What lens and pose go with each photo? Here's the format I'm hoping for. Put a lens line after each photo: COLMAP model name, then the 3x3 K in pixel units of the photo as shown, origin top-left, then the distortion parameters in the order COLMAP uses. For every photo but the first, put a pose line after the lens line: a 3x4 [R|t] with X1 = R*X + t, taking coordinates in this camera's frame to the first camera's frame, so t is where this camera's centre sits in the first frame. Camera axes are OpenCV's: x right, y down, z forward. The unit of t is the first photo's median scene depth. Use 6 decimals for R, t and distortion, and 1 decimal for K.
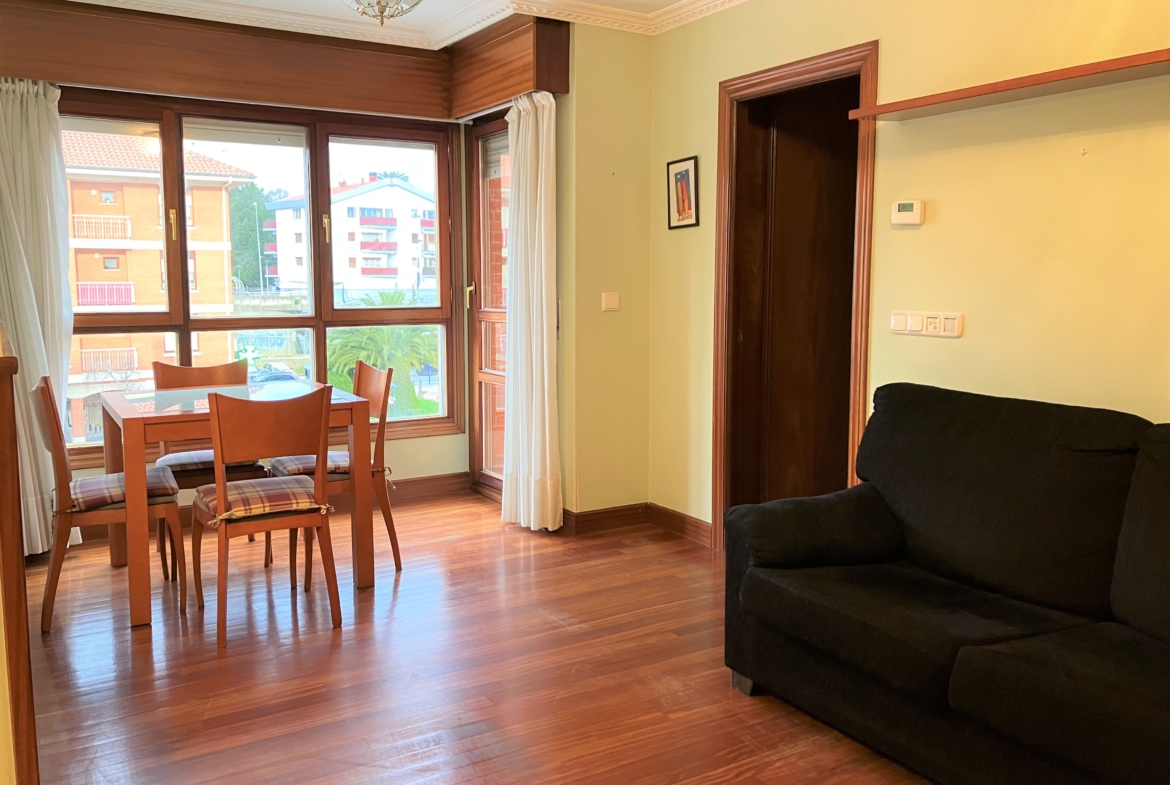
lens RADIAL K [[975.1, 0, 576.4], [0, 975.1, 398.1], [0, 0, 1]] dist [0.021789, -0.009946]
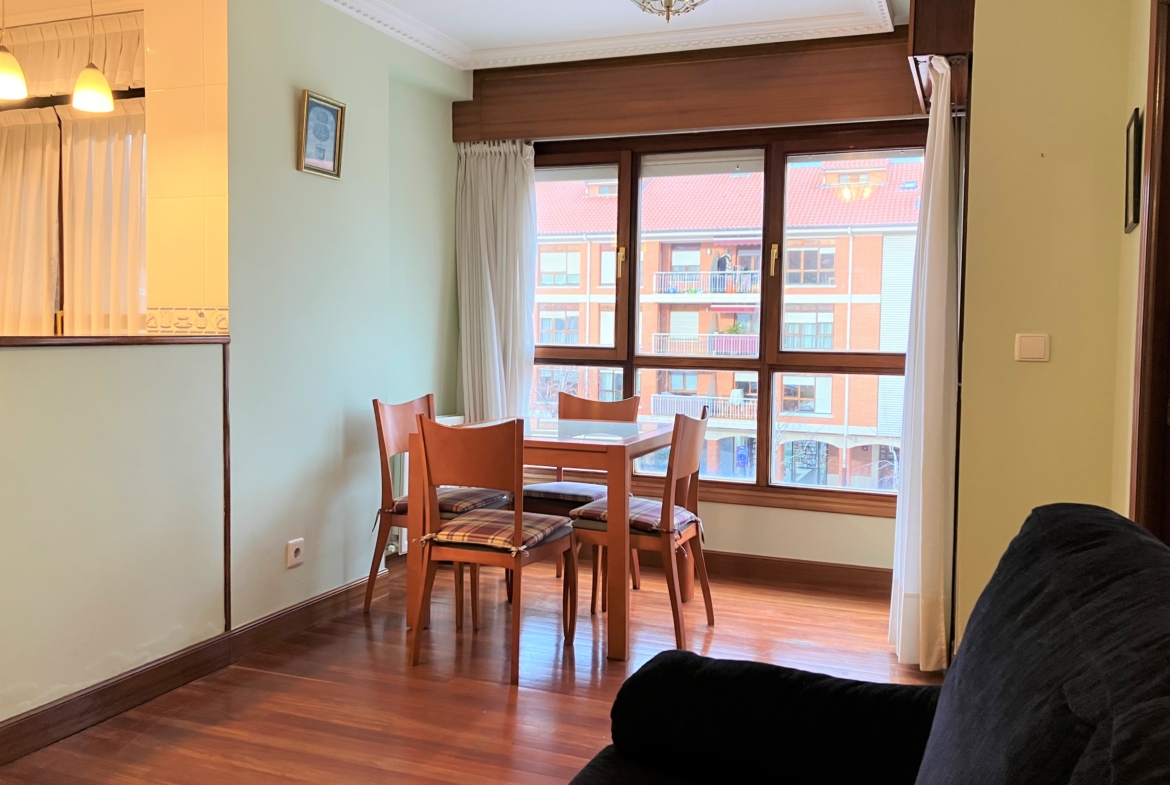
lens RADIAL K [[1021.9, 0, 585.3], [0, 1021.9, 378.7], [0, 0, 1]] dist [0.045689, -0.001419]
pose [[0.588999, 0.049398, -0.806622, 0.424308], [-0.118818, 0.992576, -0.025976, -0.024351], [0.799351, 0.111141, 0.590496, 0.352206]]
